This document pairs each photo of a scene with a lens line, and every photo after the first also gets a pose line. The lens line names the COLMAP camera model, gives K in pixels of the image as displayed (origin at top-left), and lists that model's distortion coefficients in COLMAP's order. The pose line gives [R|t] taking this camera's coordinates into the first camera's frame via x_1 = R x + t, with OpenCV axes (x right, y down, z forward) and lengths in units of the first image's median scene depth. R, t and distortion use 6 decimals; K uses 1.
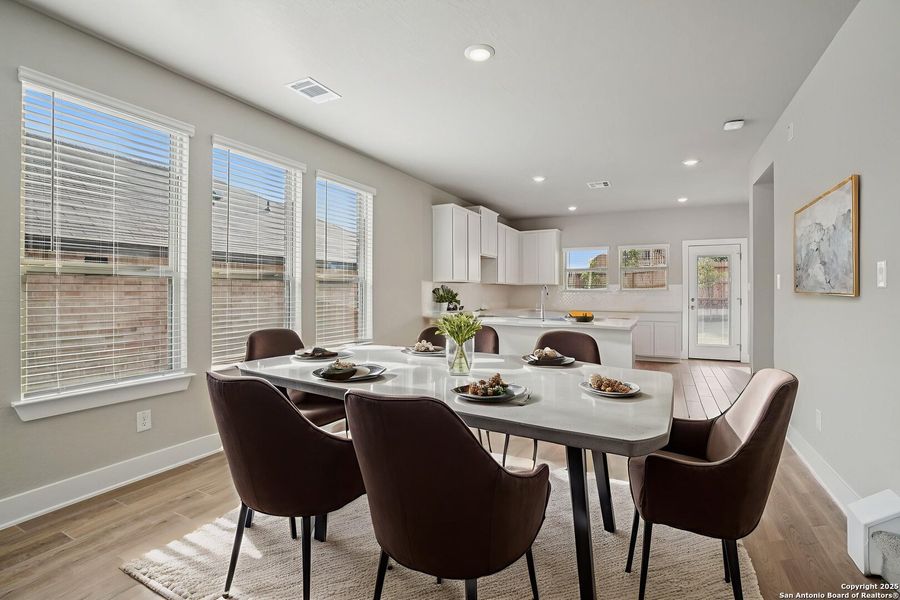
lens RADIAL K [[419.6, 0, 446.8], [0, 419.6, 302.7], [0, 0, 1]] dist [-0.077092, 0.028998]
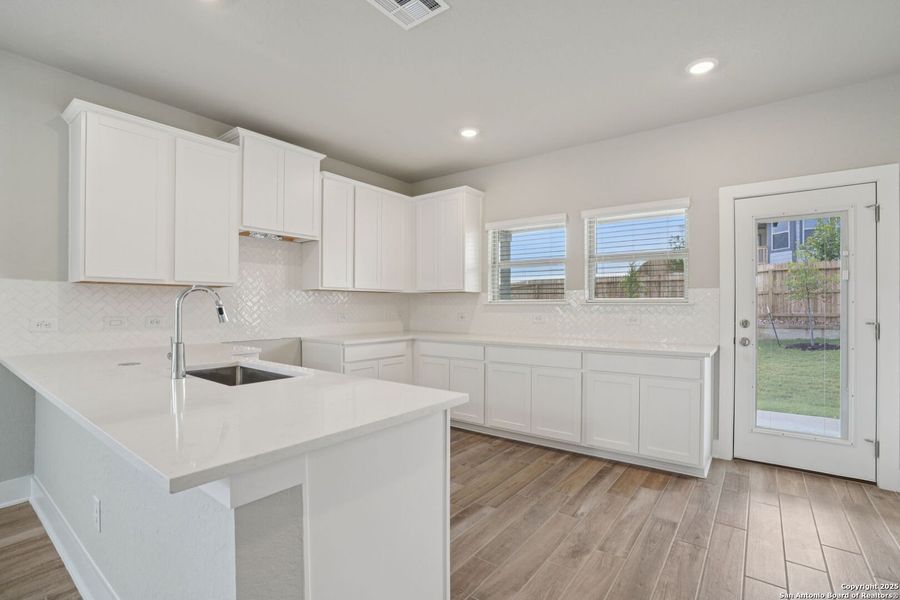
lens RADIAL K [[419.6, 0, 446.8], [0, 419.6, 302.7], [0, 0, 1]] dist [-0.077092, 0.028998]
pose [[0.984140, 0.002590, -0.177377, 0.327849], [-0.007551, 0.999599, -0.027300, -0.013390], [0.177235, 0.028206, 0.983764, 0.467049]]
